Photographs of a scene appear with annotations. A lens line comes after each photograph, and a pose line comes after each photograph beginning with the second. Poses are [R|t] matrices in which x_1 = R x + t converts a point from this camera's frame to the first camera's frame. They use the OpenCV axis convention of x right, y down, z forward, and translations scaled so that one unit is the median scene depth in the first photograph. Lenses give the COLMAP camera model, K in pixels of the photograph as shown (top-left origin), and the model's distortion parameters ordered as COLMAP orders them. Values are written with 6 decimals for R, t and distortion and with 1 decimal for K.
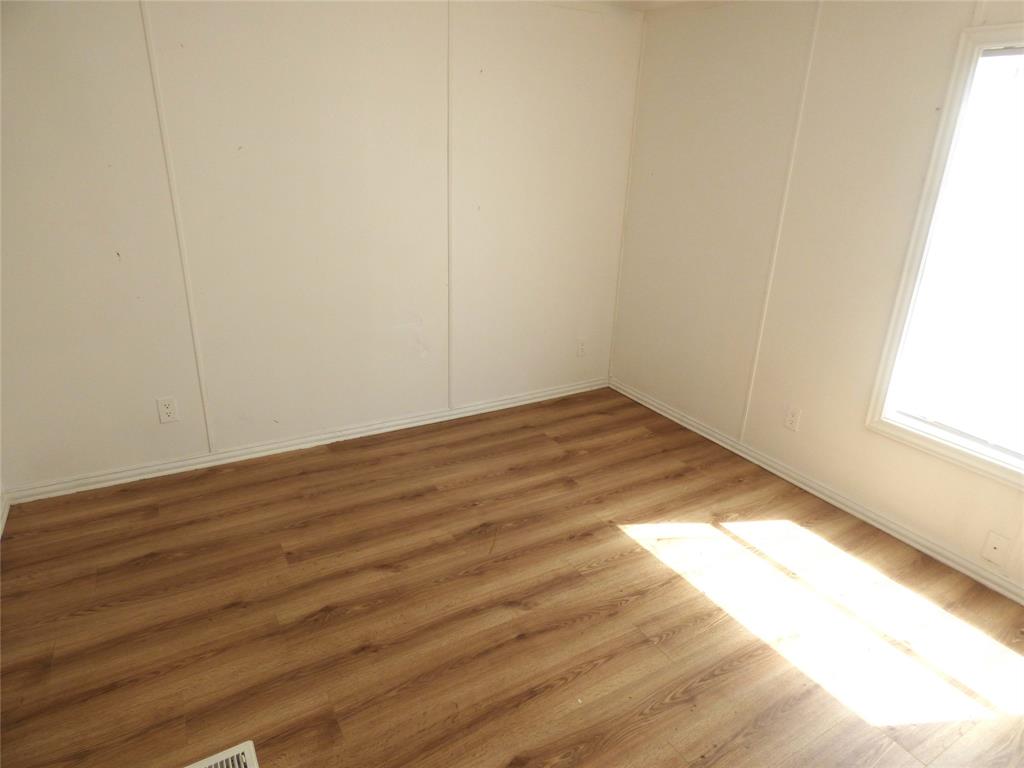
lens RADIAL K [[626.4, 0, 505.1], [0, 626.4, 381.5], [0, 0, 1]] dist [-0.017526, 0.000214]
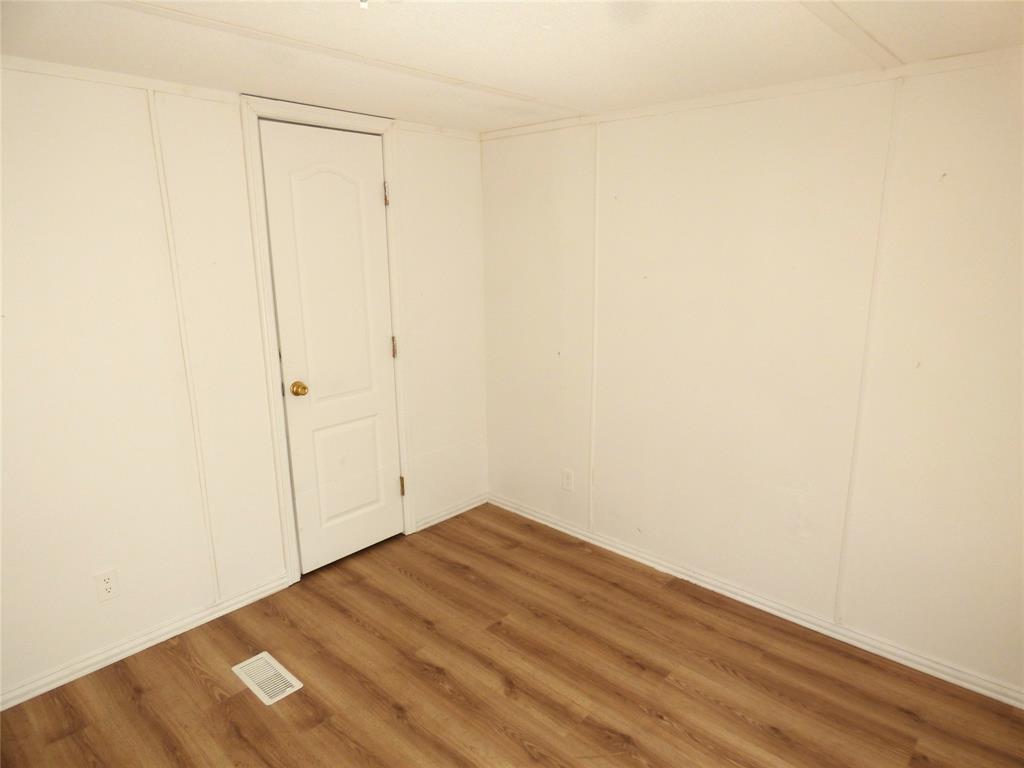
lens RADIAL K [[626.4, 0, 505.9], [0, 626.4, 380.9], [0, 0, 1]] dist [-0.017526, 0.000214]
pose [[0.279606, 0.166442, -0.945578, 0.581035], [-0.325267, 0.943042, 0.069815, -0.193141], [0.903339, 0.288045, 0.317819, 0.492897]]
